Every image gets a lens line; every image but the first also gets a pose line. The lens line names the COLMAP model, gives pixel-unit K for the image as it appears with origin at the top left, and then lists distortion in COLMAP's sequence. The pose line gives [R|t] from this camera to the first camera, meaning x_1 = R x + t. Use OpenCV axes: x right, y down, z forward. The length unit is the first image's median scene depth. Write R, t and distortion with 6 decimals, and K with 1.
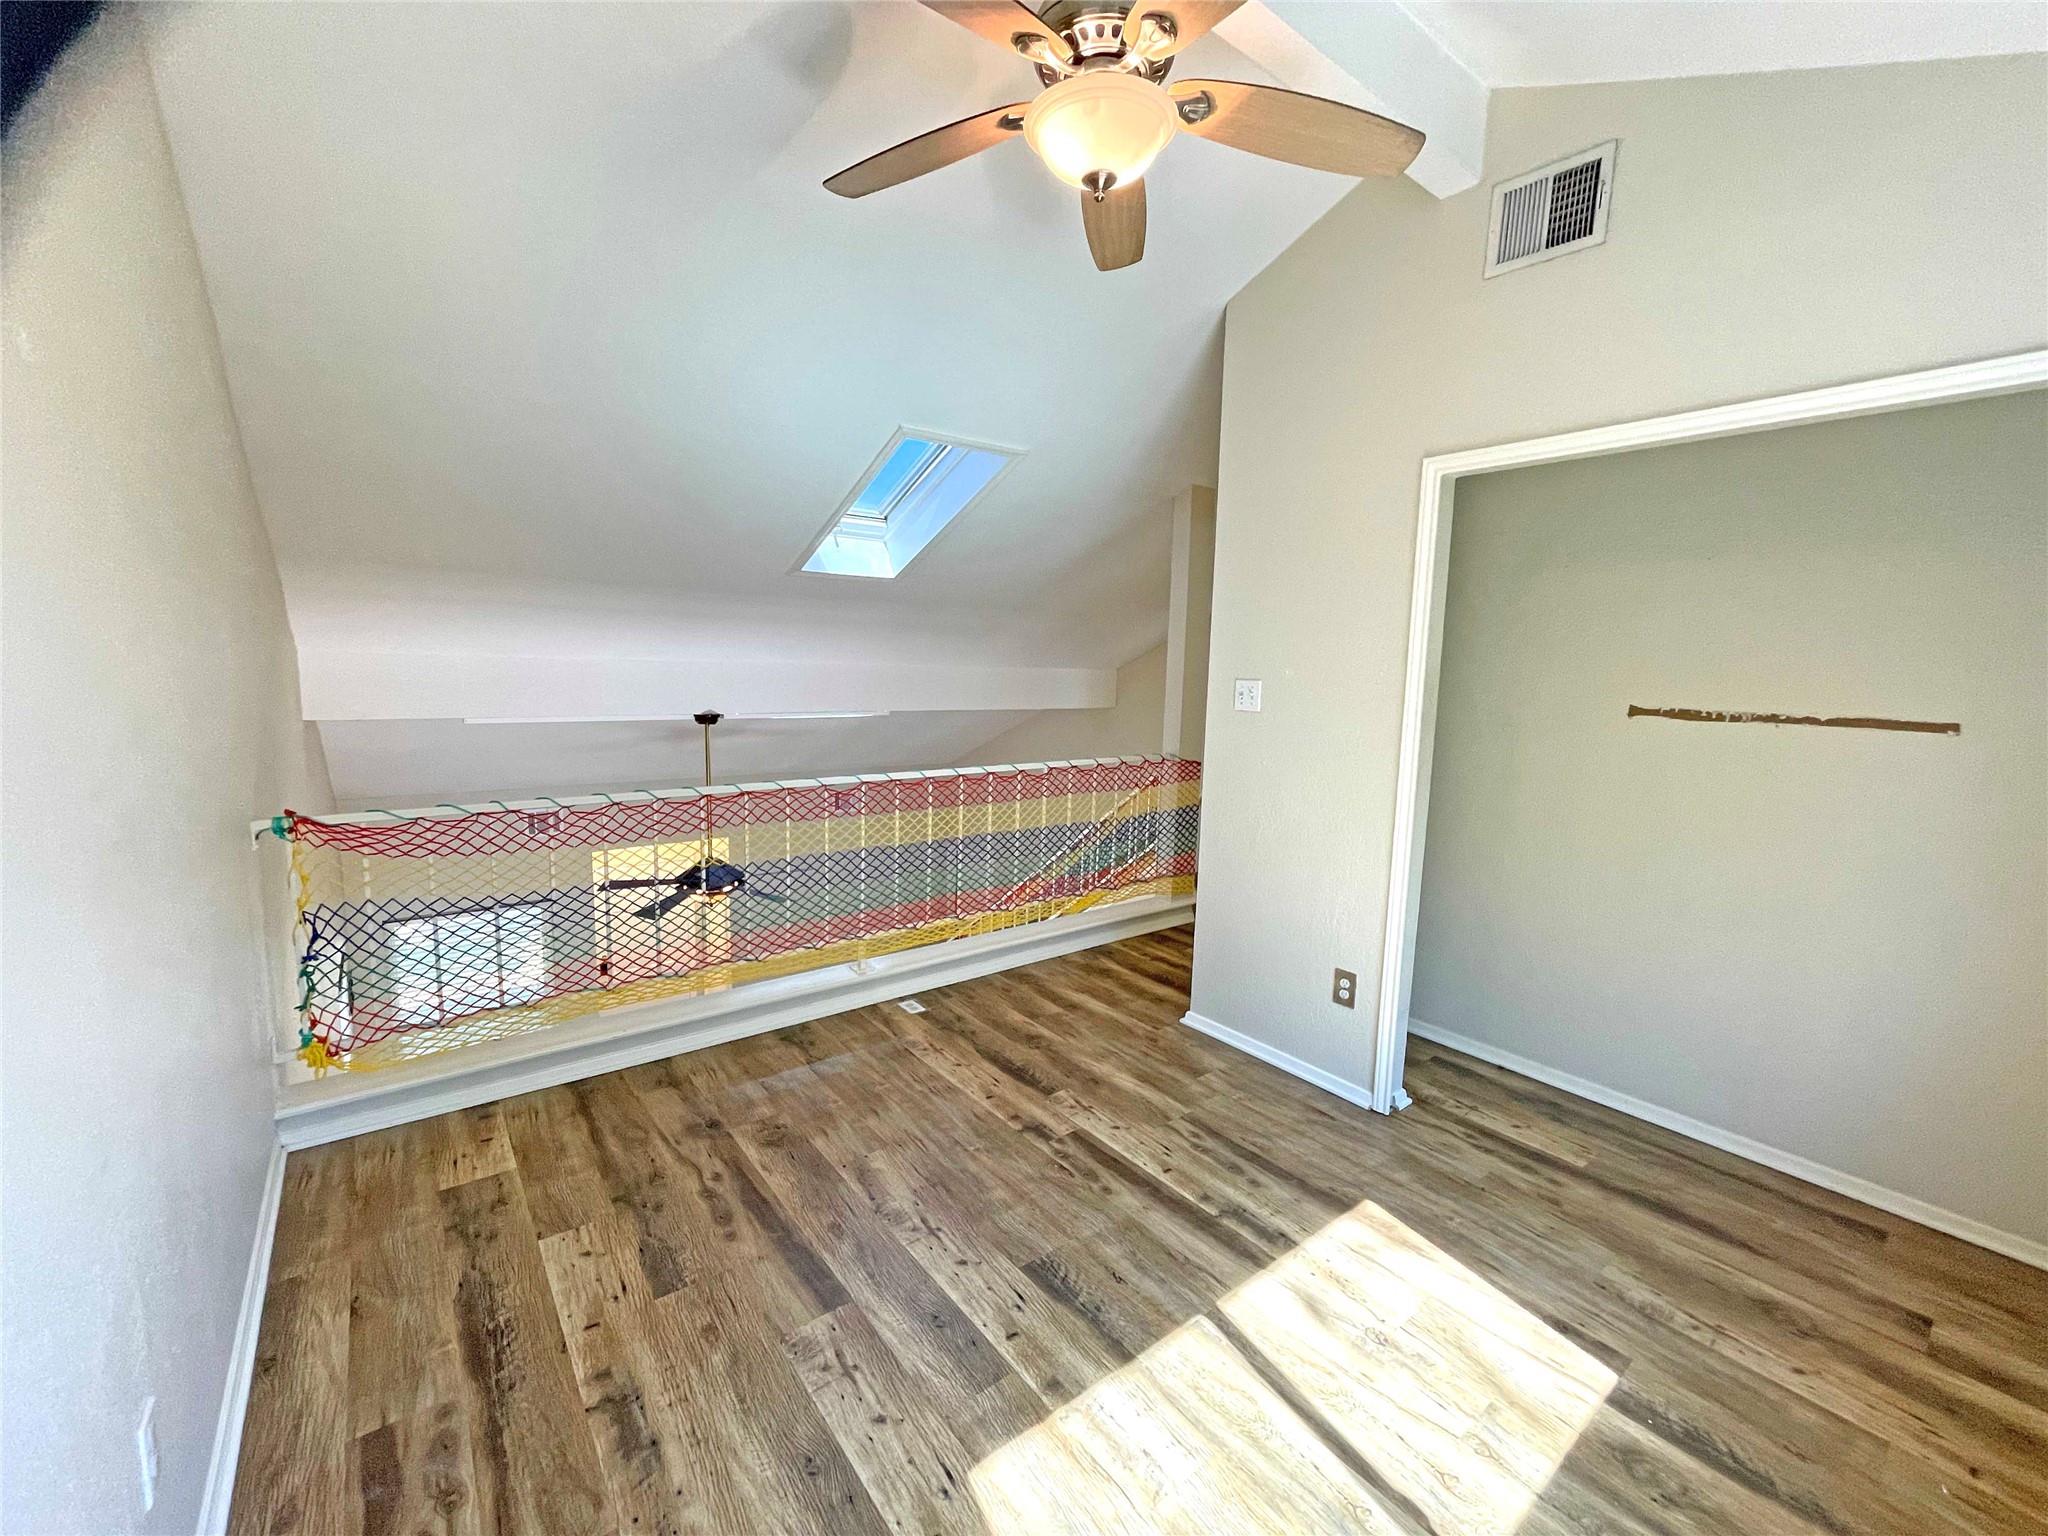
lens RADIAL K [[835.0, 0, 1023.0], [0, 835.0, 769.4], [0, 0, 1]] dist [-0.000019, -0.000032]
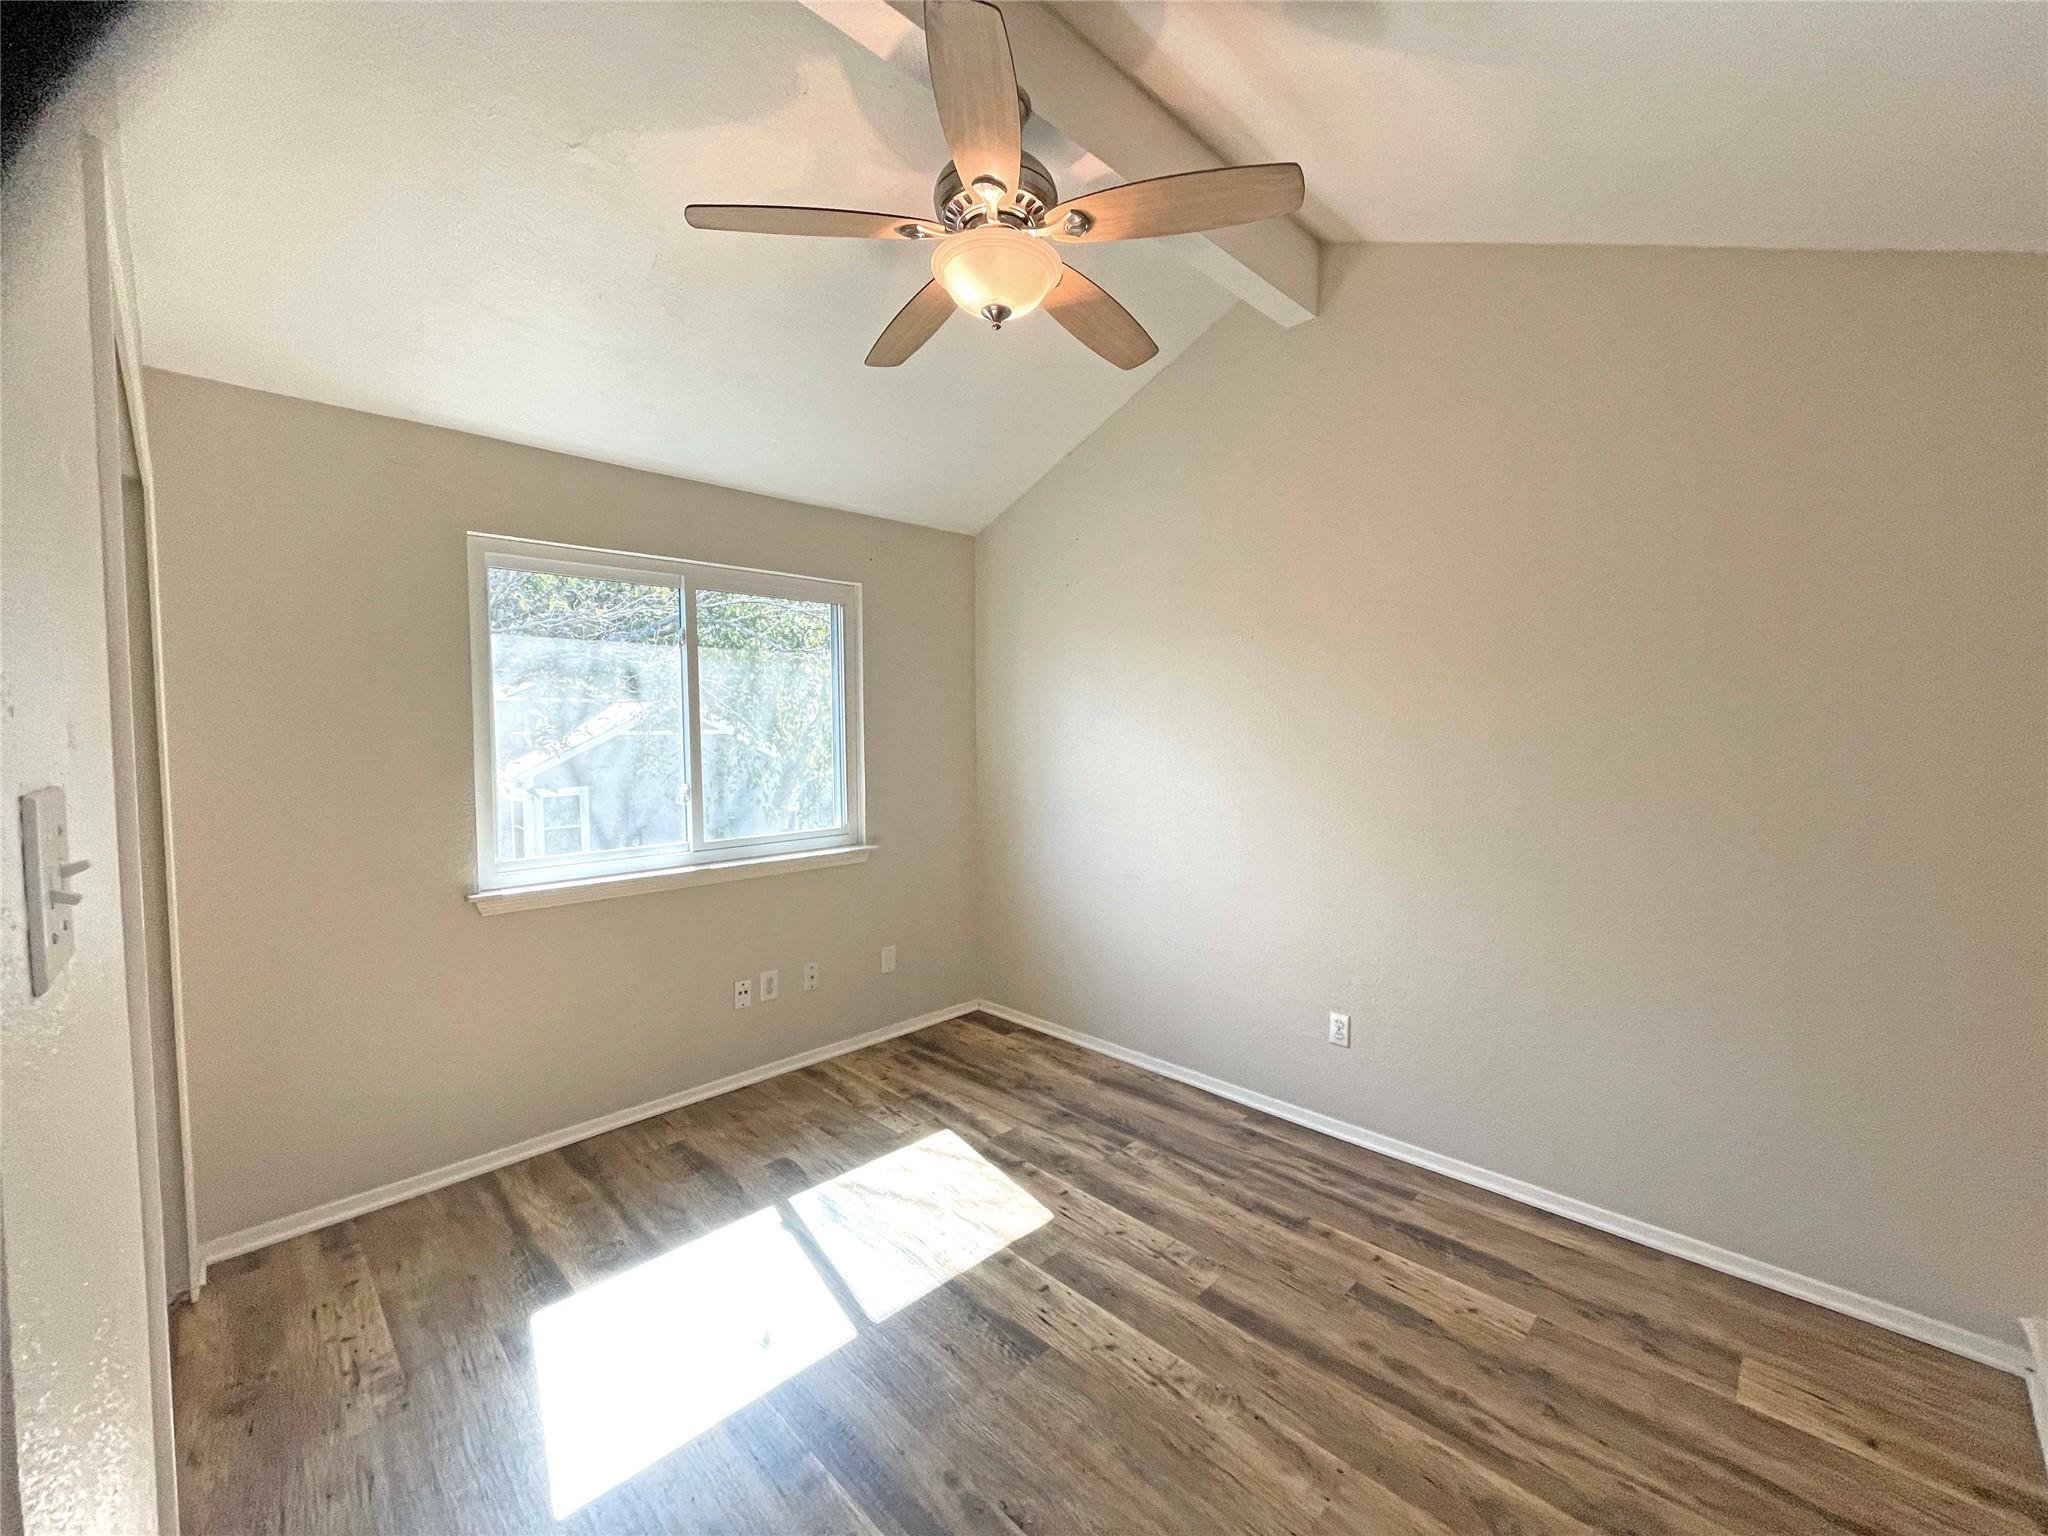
lens RADIAL K [[835.0, 0, 1024.9], [0, 835.0, 767.5], [0, 0, 1]] dist [-0.000019, -0.000032]
pose [[-0.992074, -0.012831, -0.124998, 0.165808], [-0.034424, 0.984466, 0.172166, -0.243810], [0.120847, 0.175105, -0.977105, 1.955094]]
